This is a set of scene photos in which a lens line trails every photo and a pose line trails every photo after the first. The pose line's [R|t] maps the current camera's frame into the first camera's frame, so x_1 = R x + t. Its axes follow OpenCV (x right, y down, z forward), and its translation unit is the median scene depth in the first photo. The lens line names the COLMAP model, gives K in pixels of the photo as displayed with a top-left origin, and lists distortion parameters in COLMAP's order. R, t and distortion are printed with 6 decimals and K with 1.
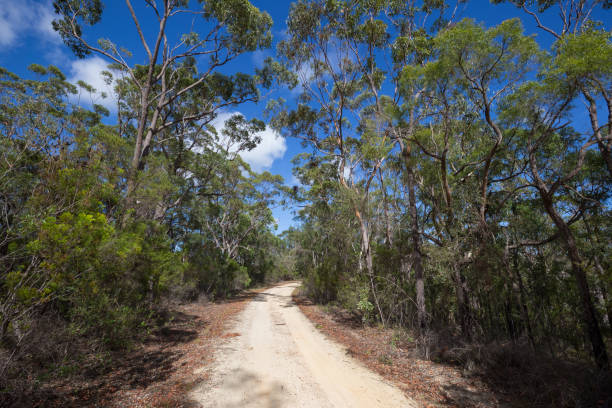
lens RADIAL K [[304.6, 0, 306.0], [0, 304.6, 204.0], [0, 0, 1]] dist [-0.003314, -0.000334]
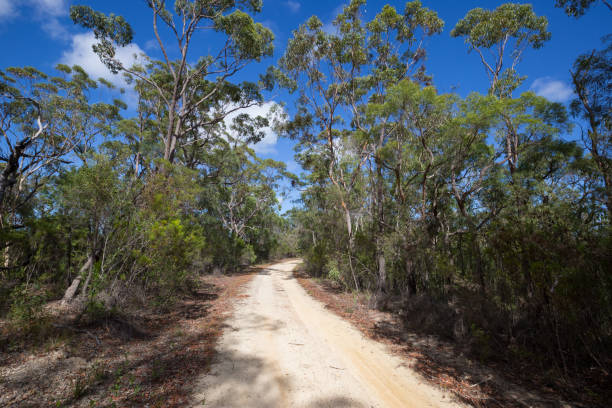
lens RADIAL K [[304.6, 0, 306.0], [0, 304.6, 204.0], [0, 0, 1]] dist [-0.003314, -0.000334]
pose [[0.999875, 0.005679, -0.014739, 0.020407], [-0.004624, 0.997489, 0.070672, -0.030549], [0.015104, -0.070595, 0.997391, -0.127926]]
